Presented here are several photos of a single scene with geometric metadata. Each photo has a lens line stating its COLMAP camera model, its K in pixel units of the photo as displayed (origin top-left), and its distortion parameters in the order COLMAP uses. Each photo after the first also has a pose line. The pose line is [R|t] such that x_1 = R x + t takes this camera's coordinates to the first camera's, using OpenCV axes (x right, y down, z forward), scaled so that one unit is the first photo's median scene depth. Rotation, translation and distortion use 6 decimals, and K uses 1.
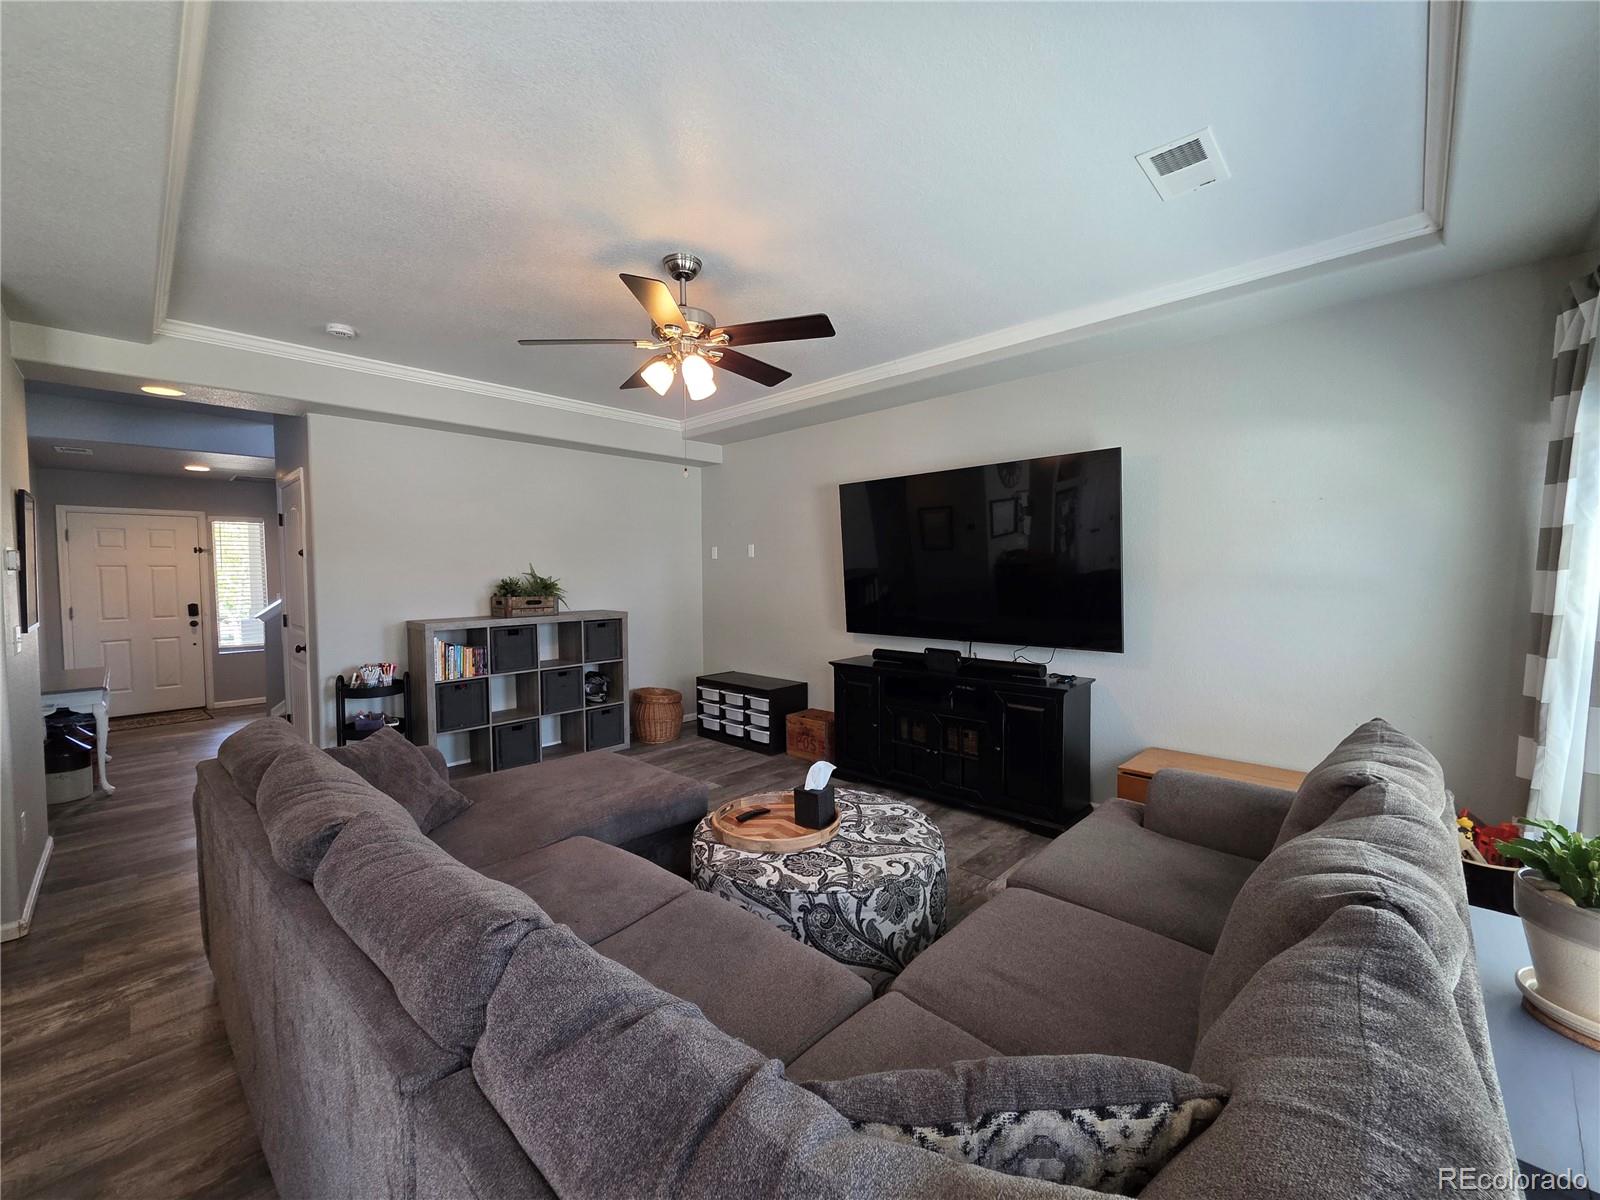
lens RADIAL K [[639.0, 0, 800.9], [0, 639.0, 604.3], [0, 0, 1]] dist [0.001443, 0.000054]
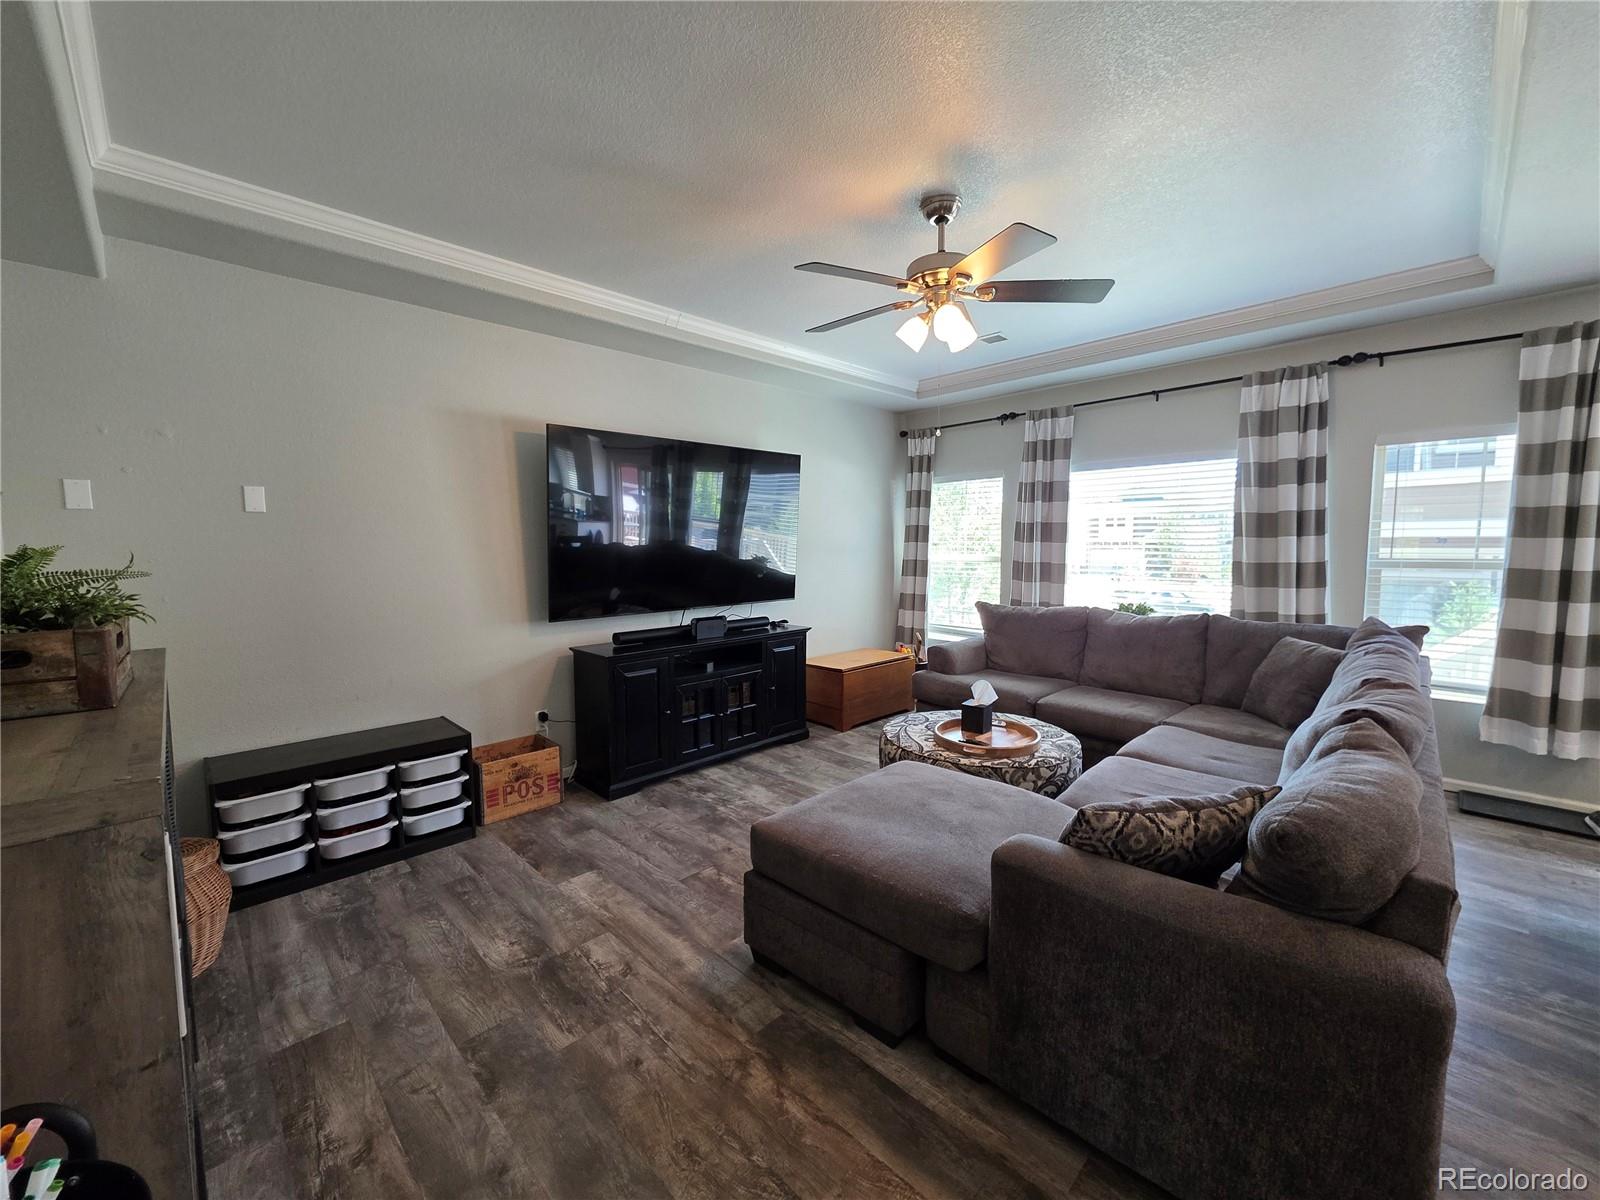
lens RADIAL K [[639.0, 0, 801.4], [0, 639.0, 601.1], [0, 0, 1]] dist [0.001443, 0.000054]
pose [[0.034713, -0.088187, 0.995499, -0.628372], [0.055045, 0.994756, 0.086202, -0.027687], [-0.997880, 0.051804, 0.039385, 0.637267]]
